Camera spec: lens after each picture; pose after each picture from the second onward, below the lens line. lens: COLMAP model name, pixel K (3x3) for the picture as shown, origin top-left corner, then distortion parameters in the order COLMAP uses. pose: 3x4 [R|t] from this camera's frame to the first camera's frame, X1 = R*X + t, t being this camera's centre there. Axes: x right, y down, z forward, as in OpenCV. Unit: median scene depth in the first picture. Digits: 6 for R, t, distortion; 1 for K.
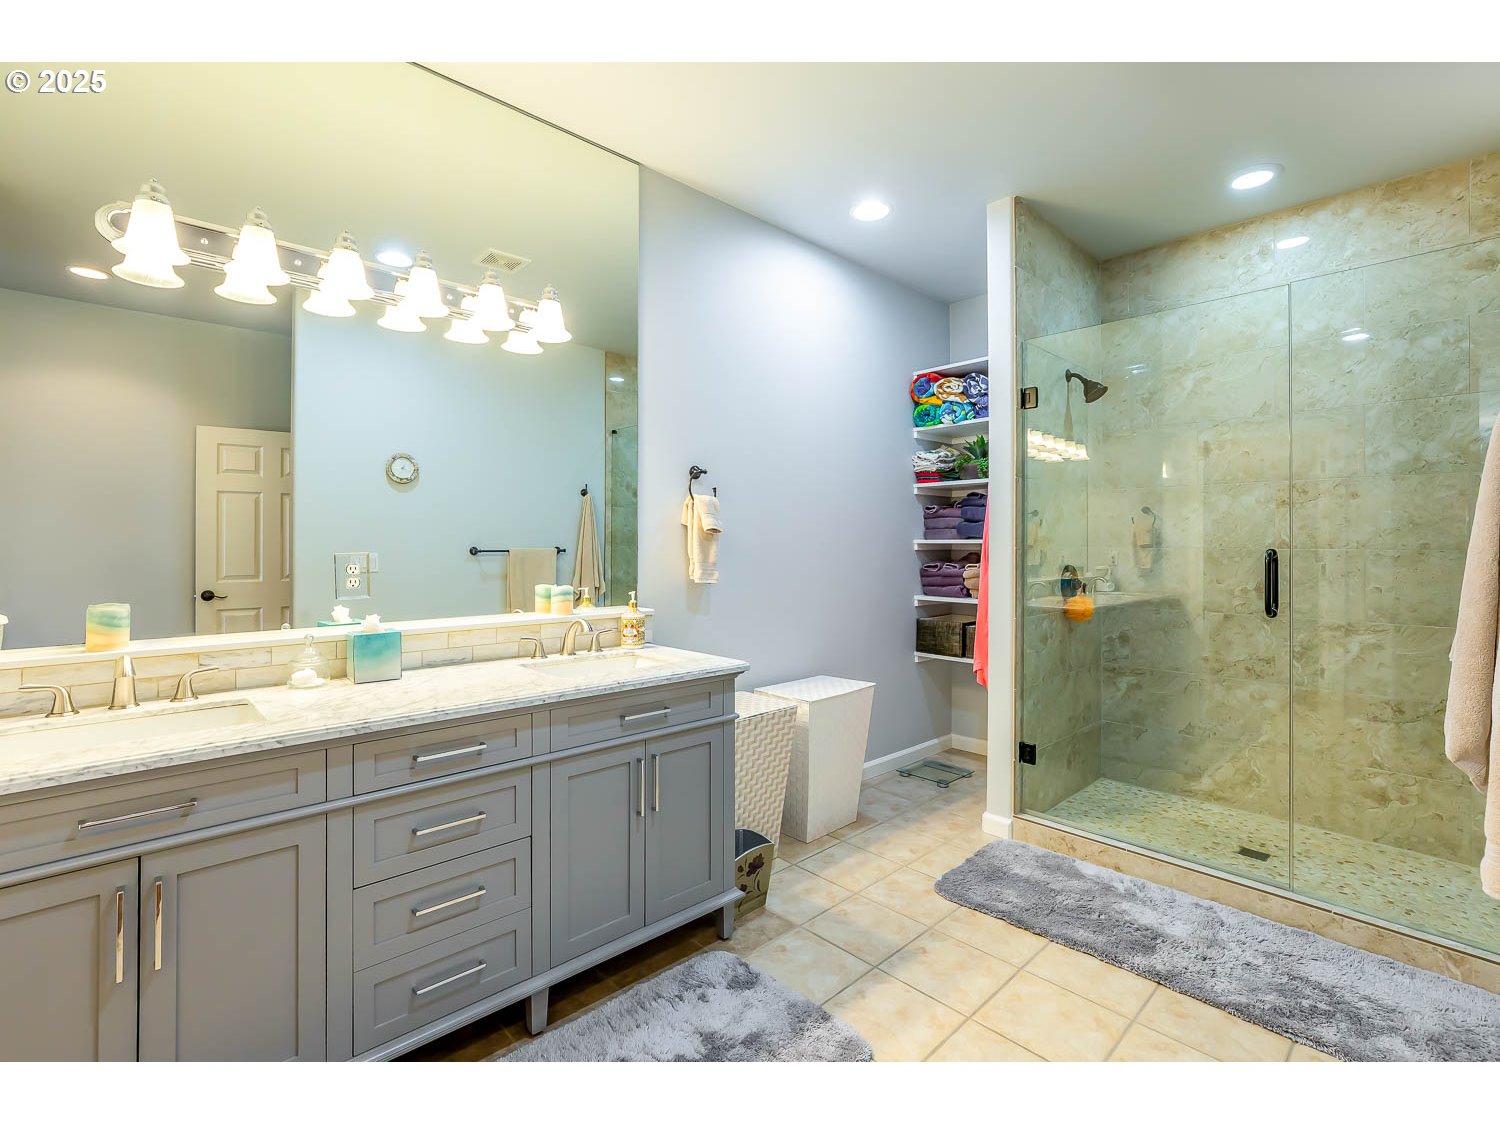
lens RADIAL K [[689.2, 0, 756.4], [0, 689.2, 555.5], [0, 0, 1]] dist [-0.000485, 0.000060]
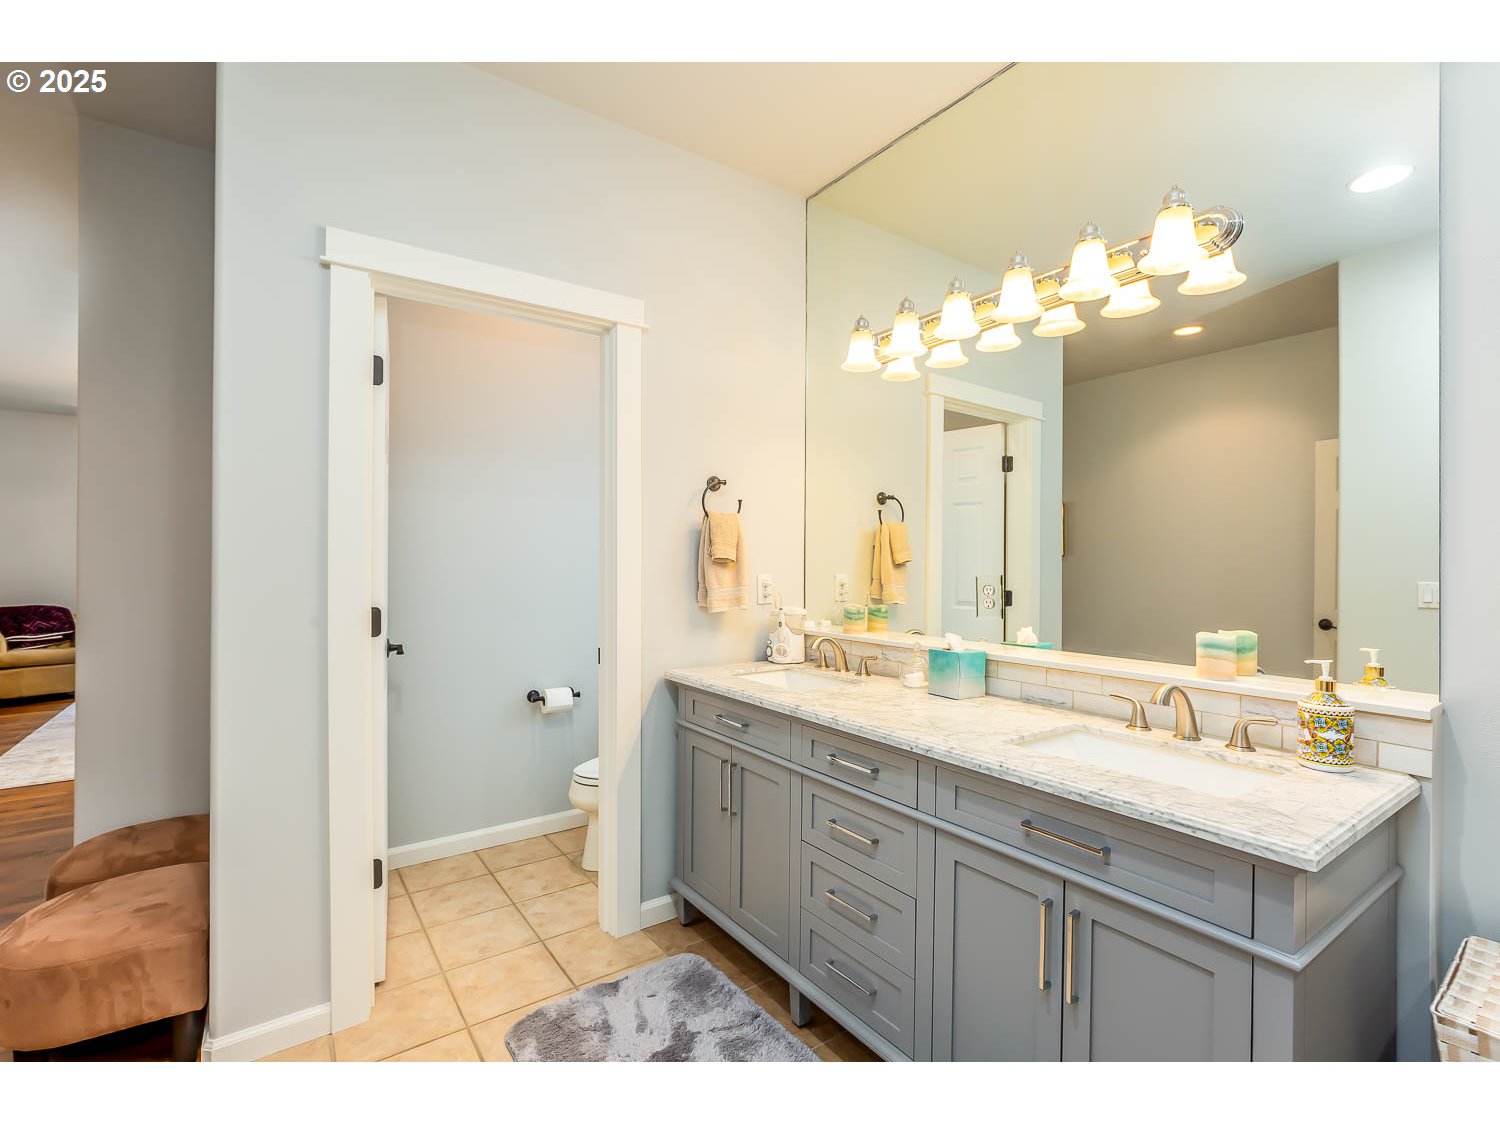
lens RADIAL K [[689.2, 0, 756.4], [0, 689.2, 555.5], [0, 0, 1]] dist [-0.000485, 0.000060]
pose [[-0.143293, -0.007584, -0.989651, 0.513391], [-0.016207, 0.999855, -0.005315, -0.022168], [0.989548, 0.015277, -0.143395, 0.820358]]
